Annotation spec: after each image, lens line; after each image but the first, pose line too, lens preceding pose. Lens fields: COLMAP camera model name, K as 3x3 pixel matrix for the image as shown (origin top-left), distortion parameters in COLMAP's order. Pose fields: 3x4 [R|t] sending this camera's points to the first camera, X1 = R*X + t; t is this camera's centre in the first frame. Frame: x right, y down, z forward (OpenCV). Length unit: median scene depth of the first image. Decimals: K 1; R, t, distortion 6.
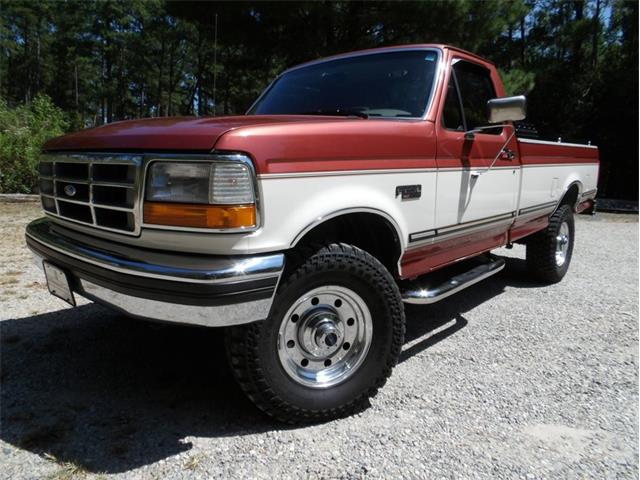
lens RADIAL K [[467.6, 0, 297.3], [0, 467.6, 240.3], [0, 0, 1]] dist [-0.003135, 0.006169]
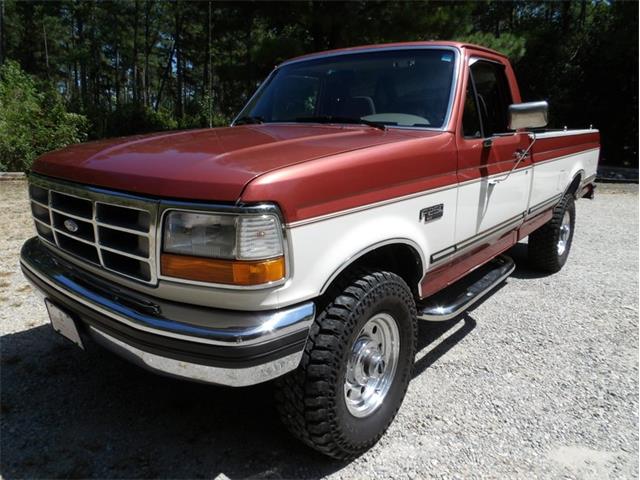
lens RADIAL K [[466.1, 0, 299.7], [0, 466.1, 241.5], [0, 0, 1]] dist [0.005264, -0.002659]
pose [[0.998983, -0.021191, 0.039796, -0.061727], [0.017777, 0.996285, 0.084268, -0.115298], [-0.041434, -0.083475, 0.995648, 0.049645]]
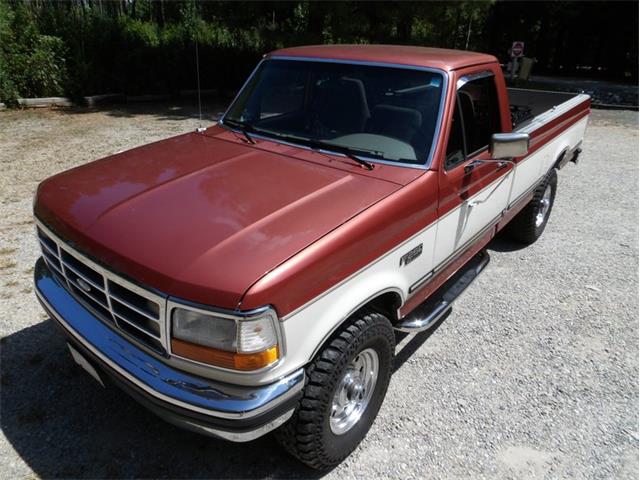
lens RADIAL K [[467.6, 0, 297.3], [0, 467.6, 240.3], [0, 0, 1]] dist [-0.003135, 0.006169]
pose [[0.998088, -0.039162, 0.047816, -0.056798], [0.023778, 0.957395, 0.287800, -0.393582], [-0.057050, -0.286113, 0.956496, 0.021425]]
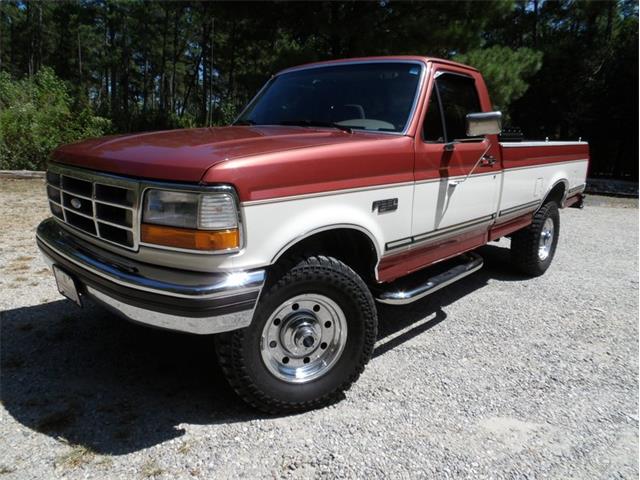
lens RADIAL K [[470.1, 0, 296.6], [0, 470.1, 242.8], [0, 0, 1]] dist [-0.003981, 0.002236]
pose [[0.999808, 0.014241, -0.013488, 0.043050], [-0.013312, 0.997693, 0.066574, -0.077888], [0.014405, -0.066382, 0.997690, -0.088116]]
